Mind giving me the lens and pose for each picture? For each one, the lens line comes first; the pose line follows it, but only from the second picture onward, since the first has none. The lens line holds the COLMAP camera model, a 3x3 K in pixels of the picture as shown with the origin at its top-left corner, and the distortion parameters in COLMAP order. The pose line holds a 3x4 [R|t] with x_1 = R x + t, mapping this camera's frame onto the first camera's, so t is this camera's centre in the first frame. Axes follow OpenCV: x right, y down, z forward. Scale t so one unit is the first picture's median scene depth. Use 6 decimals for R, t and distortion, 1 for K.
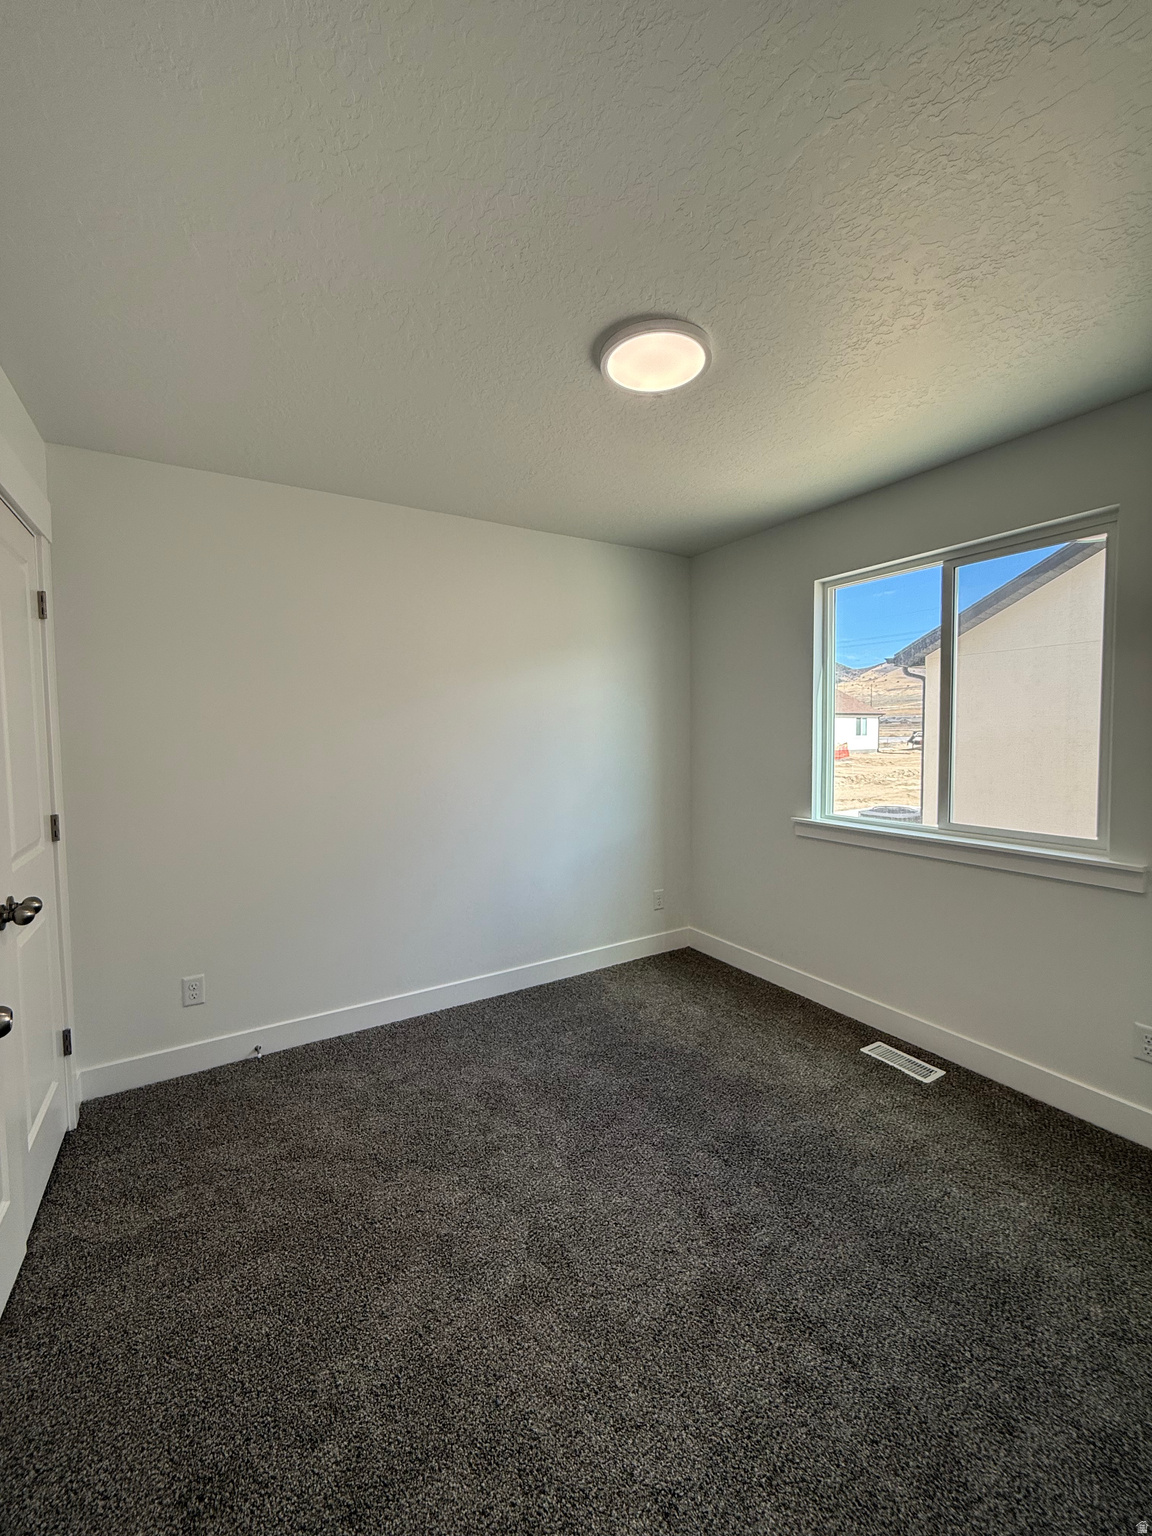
lens RADIAL K [[613.4, 0, 577.5], [0, 613.4, 764.1], [0, 0, 1]] dist [0.001043, 0.000056]
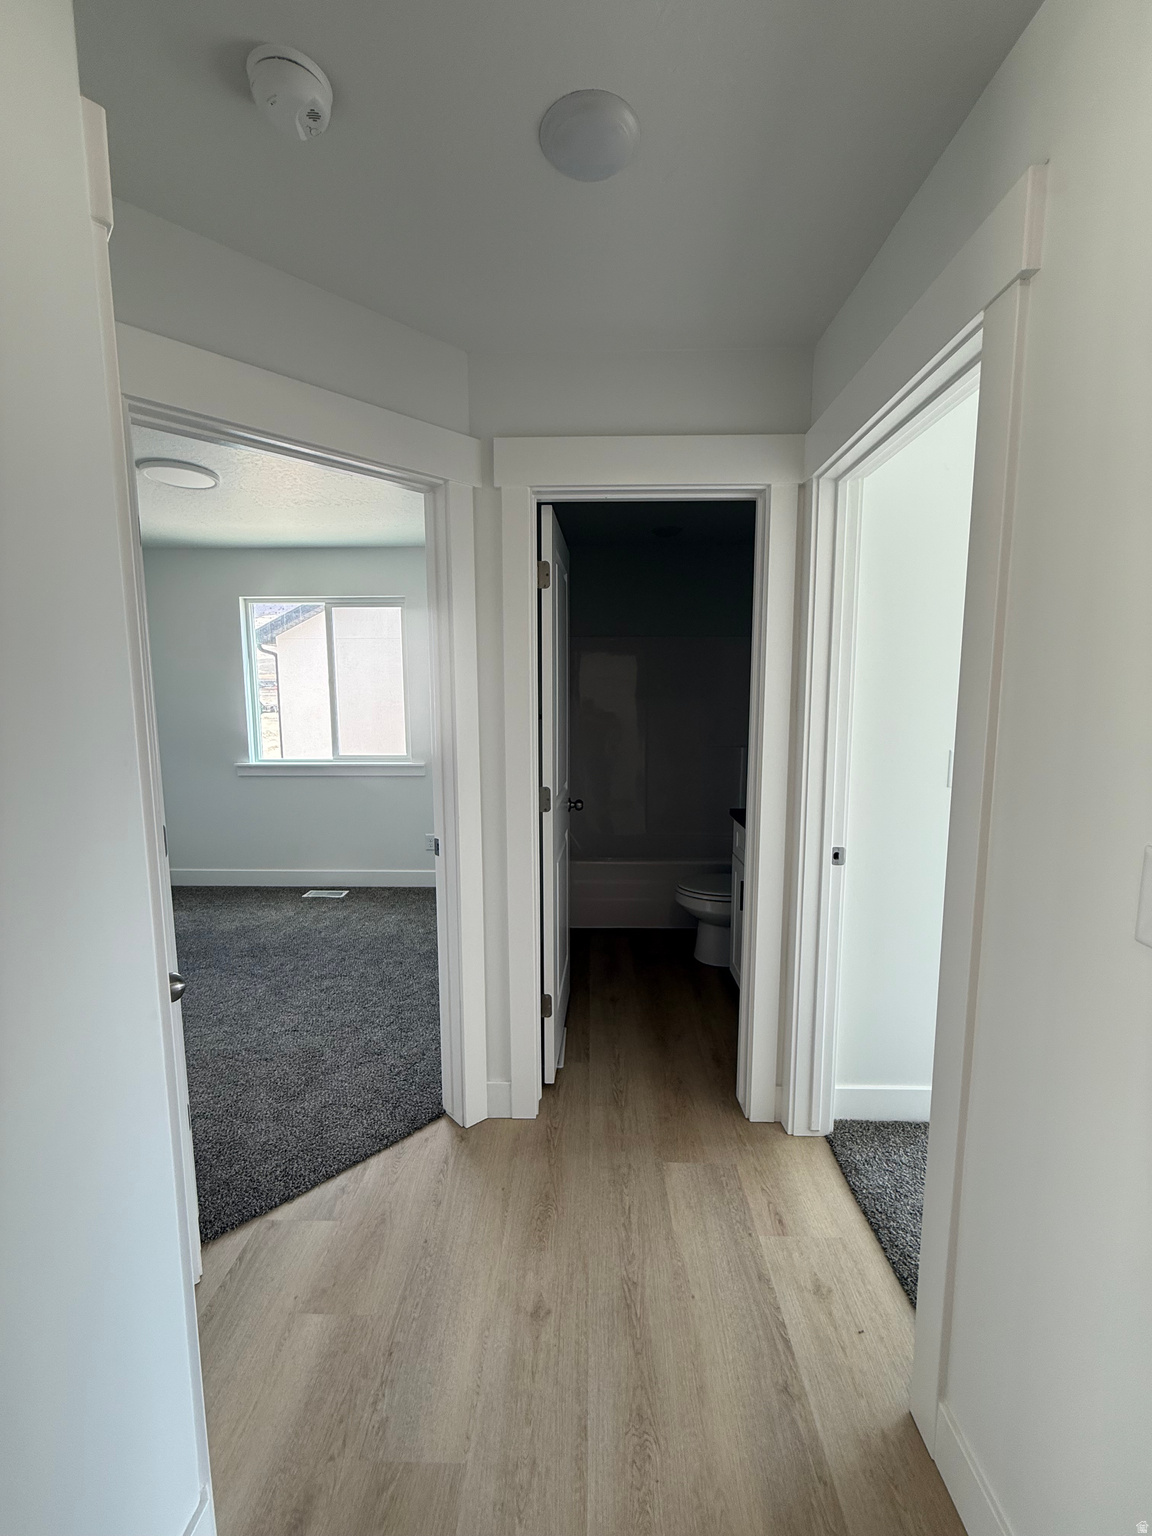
lens RADIAL K [[613.4, 0, 577.5], [0, 613.4, 764.1], [0, 0, 1]] dist [0.001043, 0.000056]
pose [[0.537590, -0.089788, 0.838412, -0.537172], [0.040926, 0.995921, 0.080414, 0.008719], [-0.842213, -0.008917, 0.539072, -0.557790]]
